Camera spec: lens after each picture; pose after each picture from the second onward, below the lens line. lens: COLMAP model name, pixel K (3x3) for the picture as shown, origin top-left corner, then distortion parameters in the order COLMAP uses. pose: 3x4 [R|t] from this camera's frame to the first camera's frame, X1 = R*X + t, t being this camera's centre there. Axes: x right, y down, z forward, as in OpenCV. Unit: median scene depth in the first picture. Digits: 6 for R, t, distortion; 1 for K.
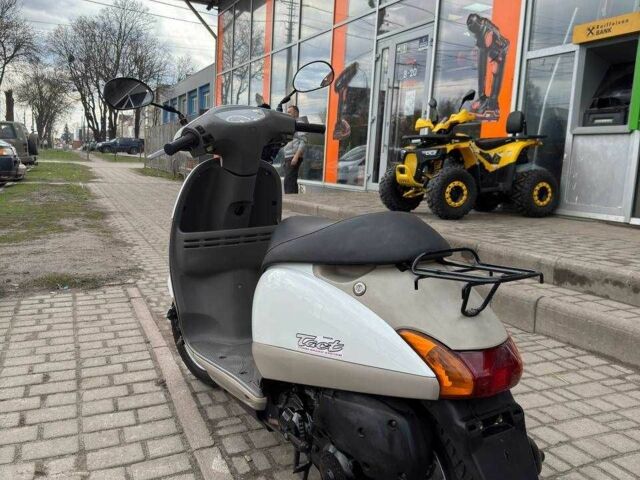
lens RADIAL K [[611.5, 0, 320.0], [0, 611.5, 240.0], [0, 0, 1]] dist [0.011934, 0.000814]
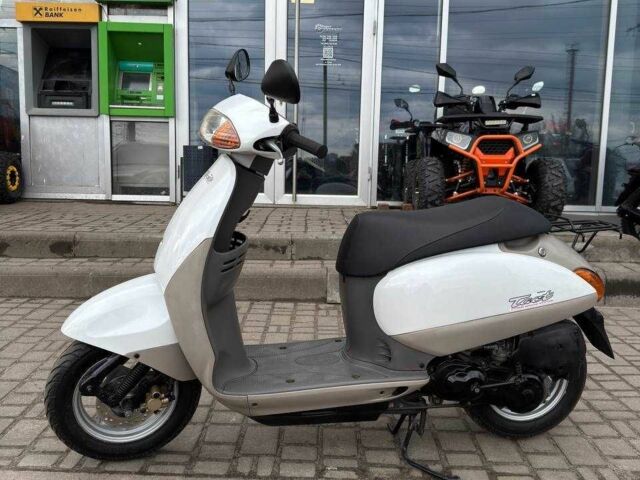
lens RADIAL K [[594.8, 0, 320.0], [0, 594.8, 240.0], [0, 0, 1]] dist [0.123347, -0.239661]
pose [[0.392111, -0.154821, 0.906796, -0.325016], [0.114927, 0.986258, 0.118691, -0.039731], [-0.912711, 0.057675, 0.404516, 0.213800]]
